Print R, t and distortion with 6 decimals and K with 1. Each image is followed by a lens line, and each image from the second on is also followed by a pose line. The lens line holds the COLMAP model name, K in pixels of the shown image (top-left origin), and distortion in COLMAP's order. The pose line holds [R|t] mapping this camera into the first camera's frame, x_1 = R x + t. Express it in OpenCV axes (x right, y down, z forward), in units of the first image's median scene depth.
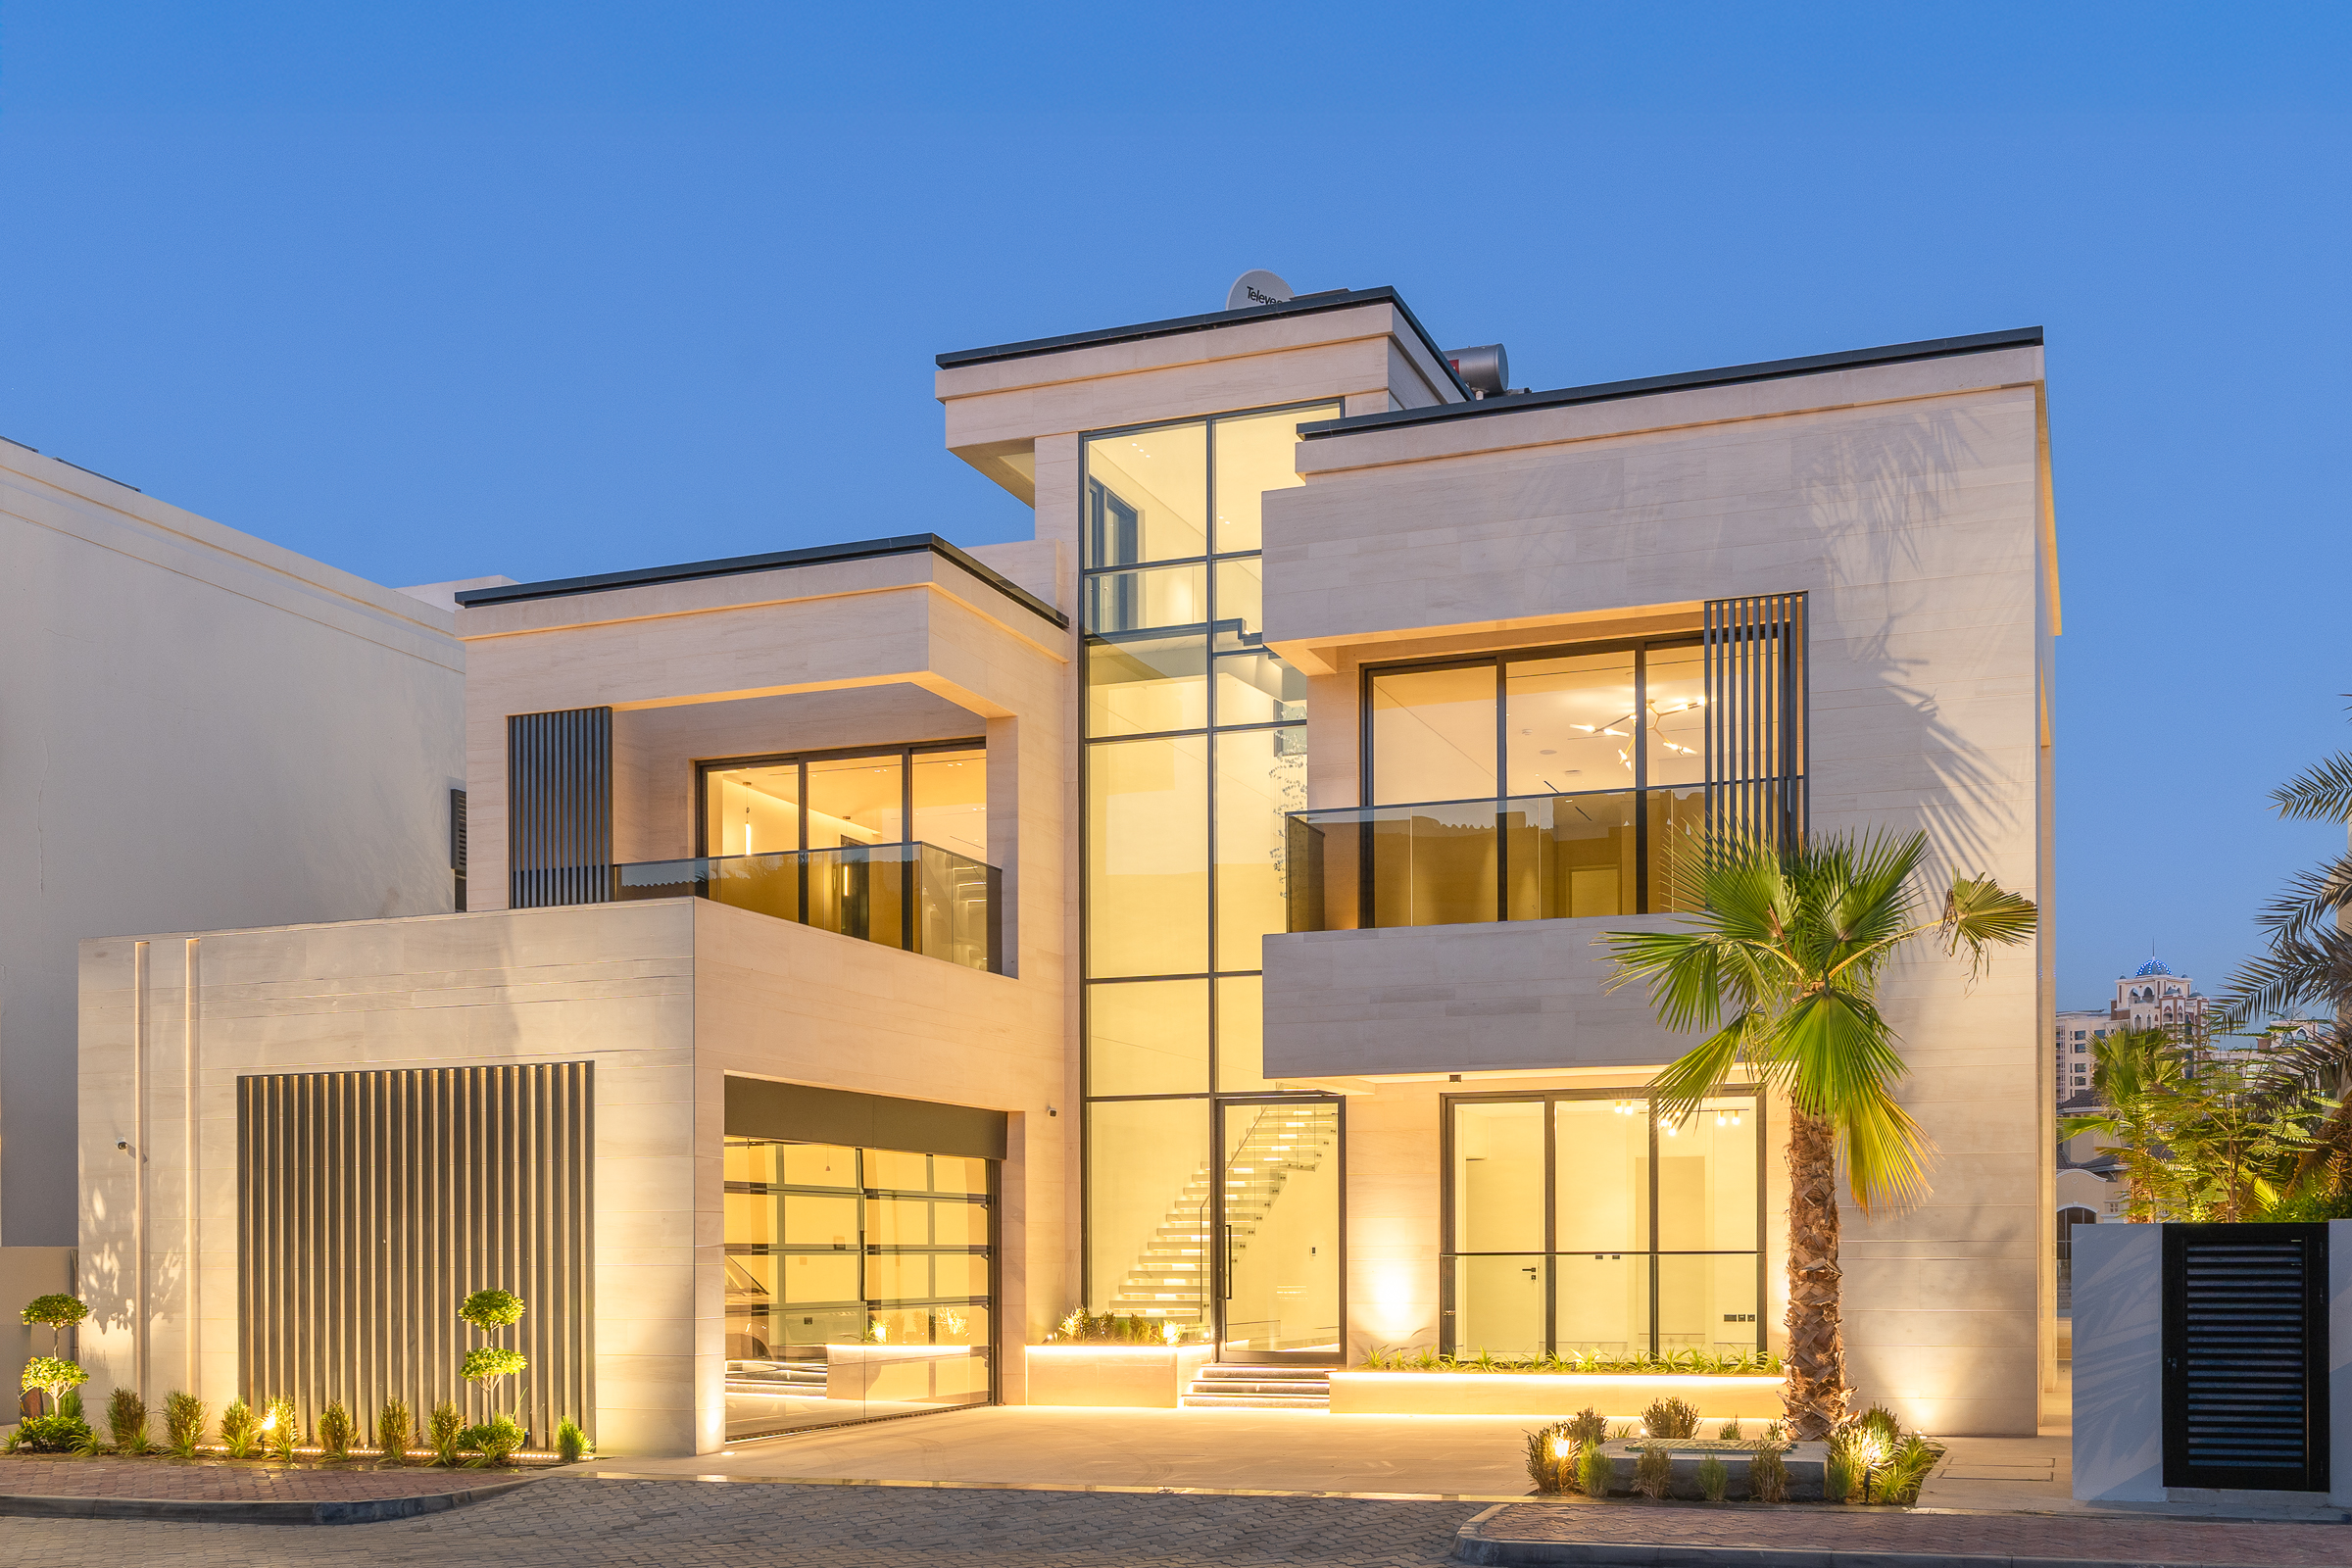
lens RADIAL K [[1665.5, 0, 1176.0], [0, 1665.5, 784.0], [0, 0, 1]] dist [0.004984, -0.000574]
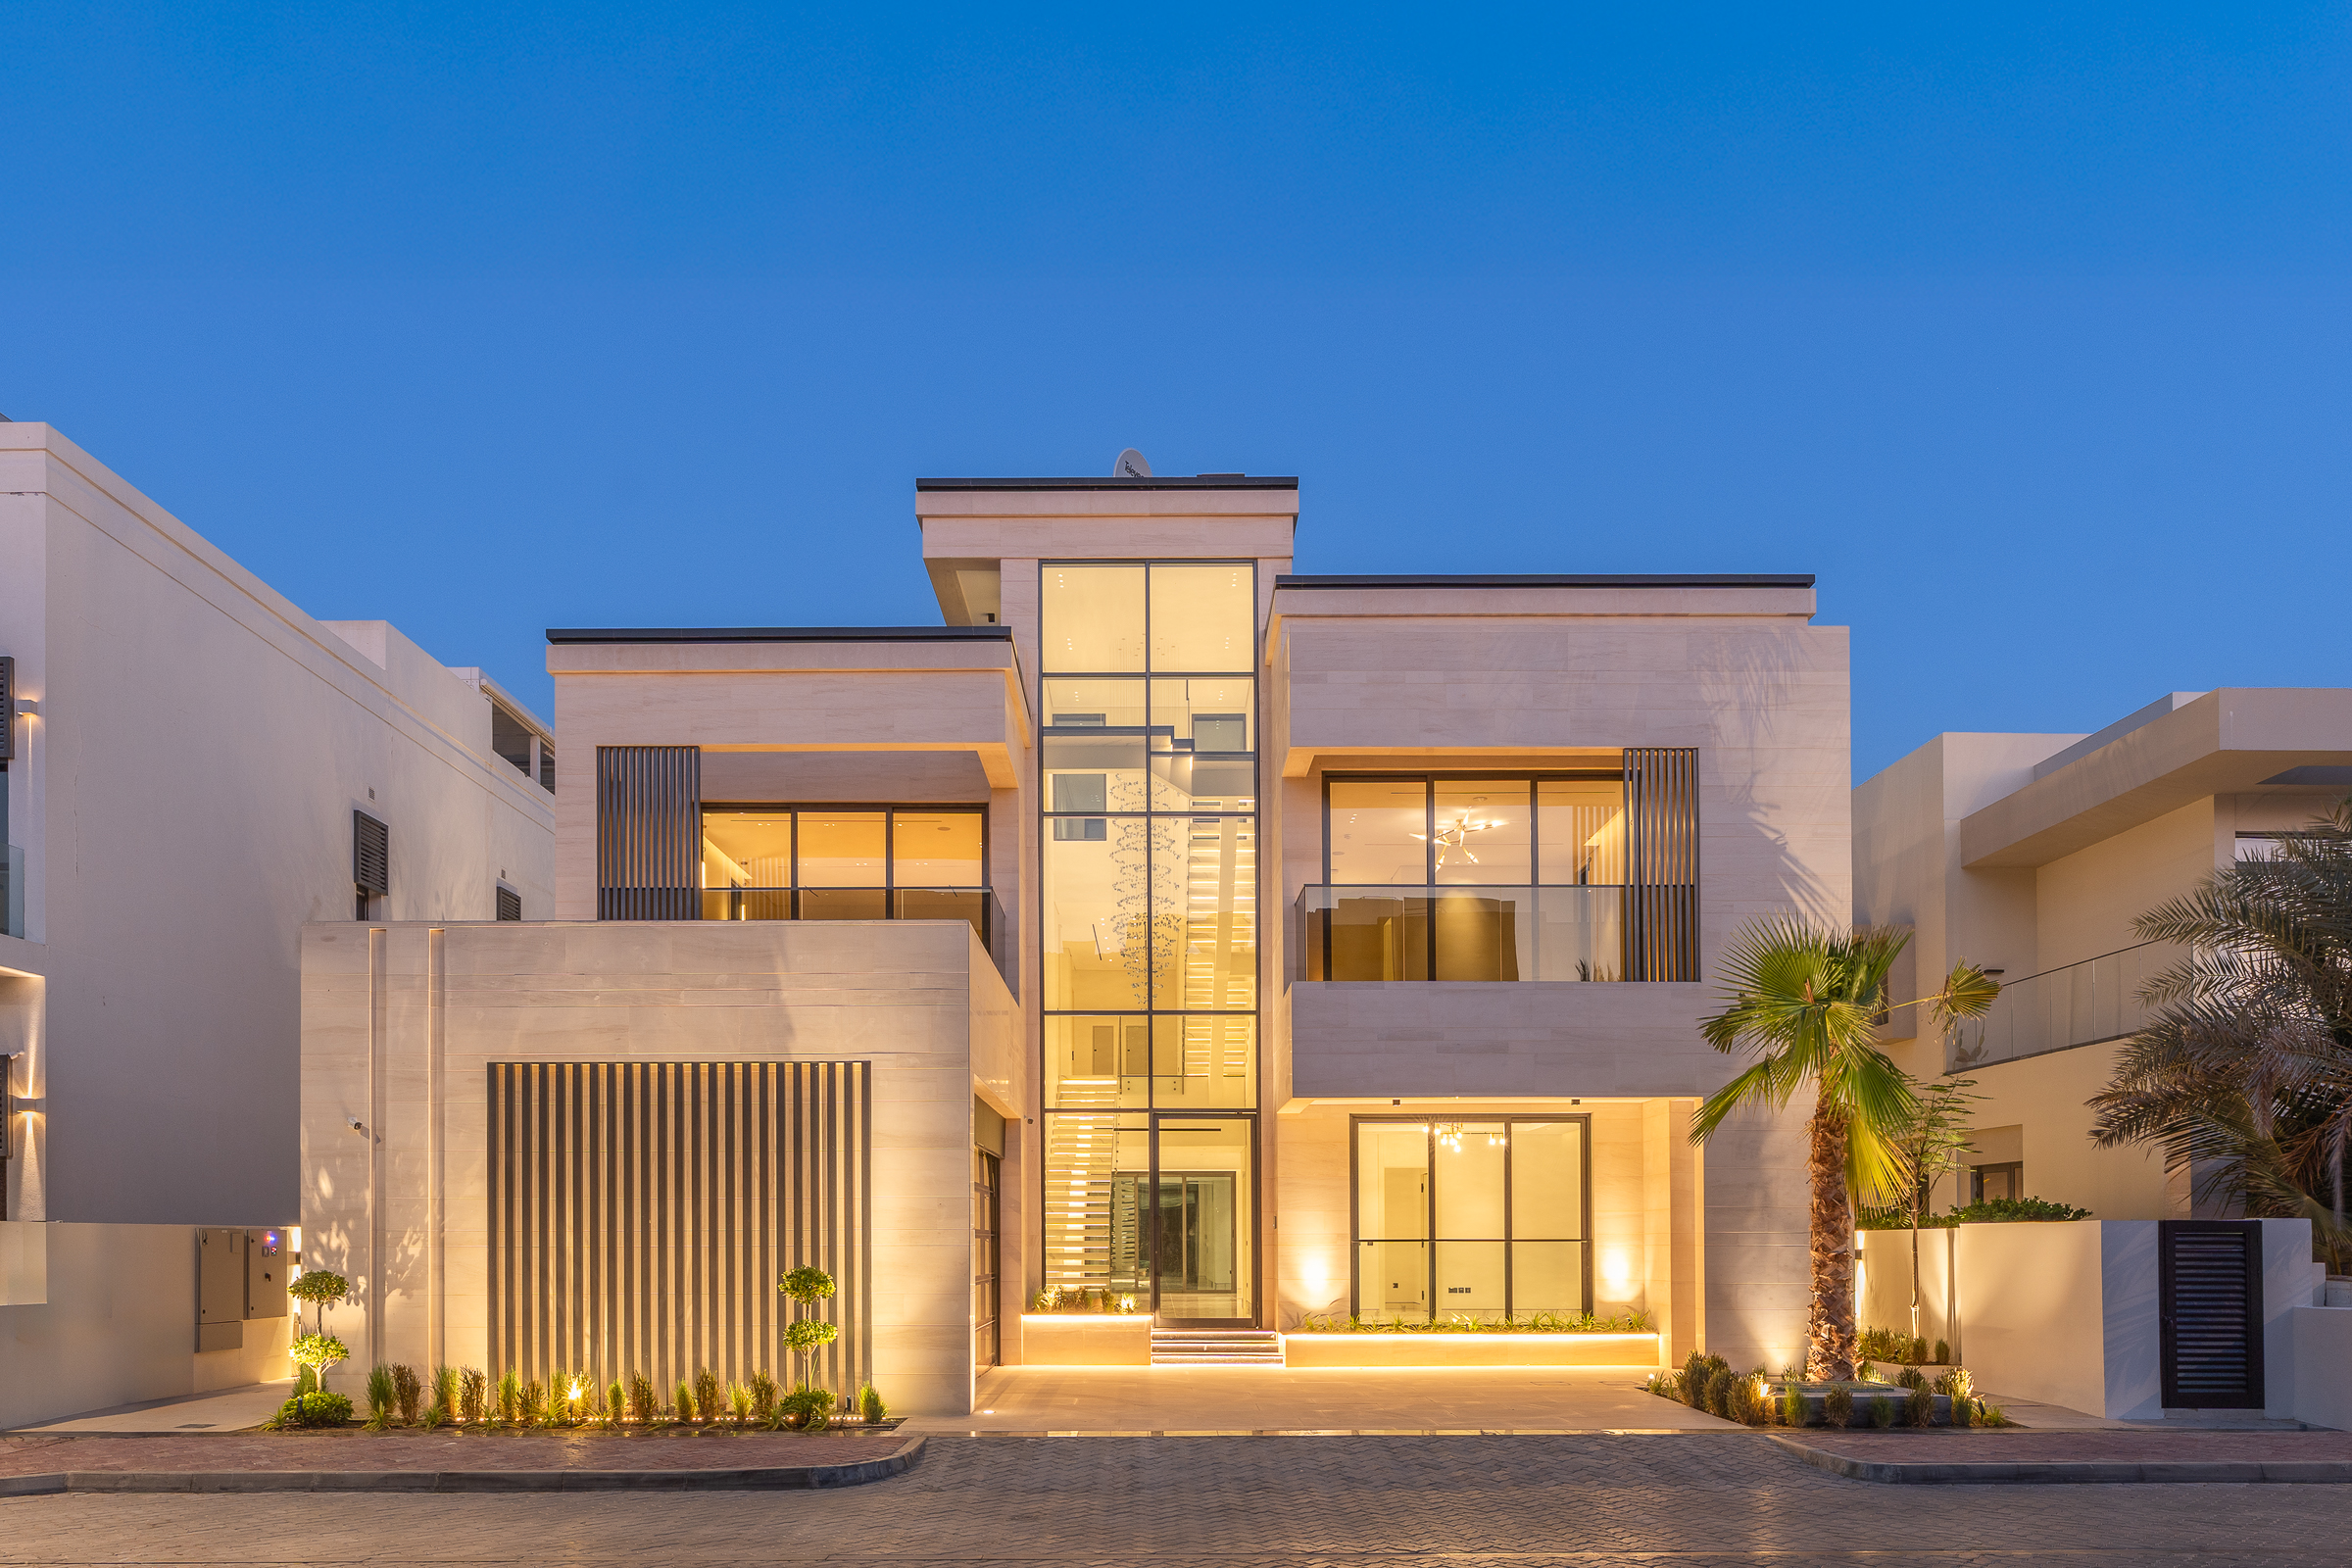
lens RADIAL K [[1315.8, 0, 1176.0], [0, 1315.8, 867.0], [0, 0, 1]] dist [0.003300, -0.000014]
pose [[0.966252, 0.075426, 0.246309, -0.314658], [-0.074900, 0.997125, -0.011518, 0.026475], [-0.246470, -0.007319, 0.969123, 0.083283]]
